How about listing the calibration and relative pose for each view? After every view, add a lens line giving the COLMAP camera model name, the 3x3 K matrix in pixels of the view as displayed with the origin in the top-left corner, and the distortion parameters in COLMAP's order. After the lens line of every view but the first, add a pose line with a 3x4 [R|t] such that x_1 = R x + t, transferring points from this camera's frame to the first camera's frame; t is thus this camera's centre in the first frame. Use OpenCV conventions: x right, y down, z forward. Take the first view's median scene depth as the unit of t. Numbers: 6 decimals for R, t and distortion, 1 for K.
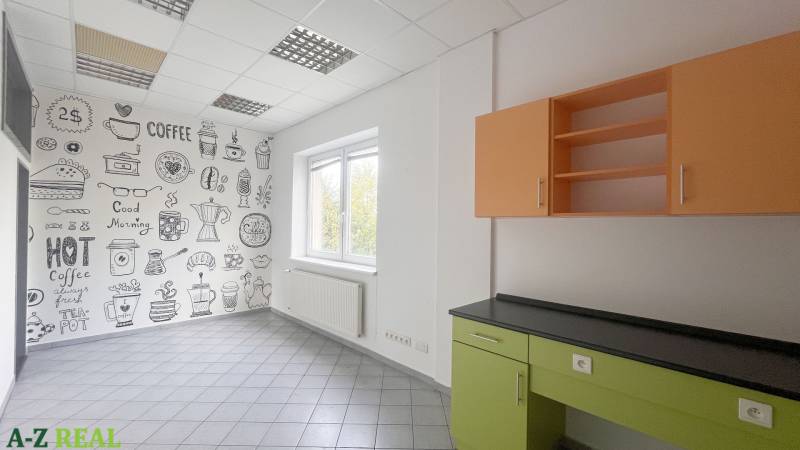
lens RADIAL K [[327.3, 0, 400.0], [0, 327.3, 225.0], [0, 0, 1]] dist [-0.001924, -0.000141]
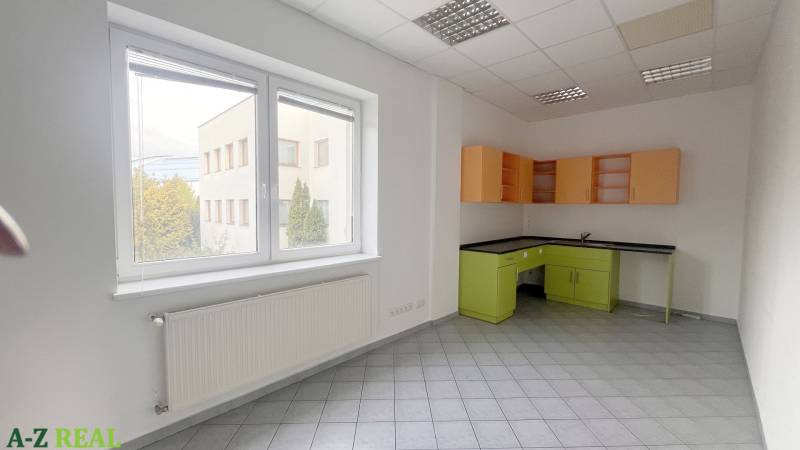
lens RADIAL K [[325.4, 0, 400.0], [0, 325.4, 225.0], [0, 0, 1]] dist [-0.001556, -0.000187]
pose [[-0.035634, -0.070938, 0.996844, -0.935461], [-0.013796, 0.997417, 0.070486, -0.009133], [-0.999270, -0.011241, -0.036521, 0.925418]]
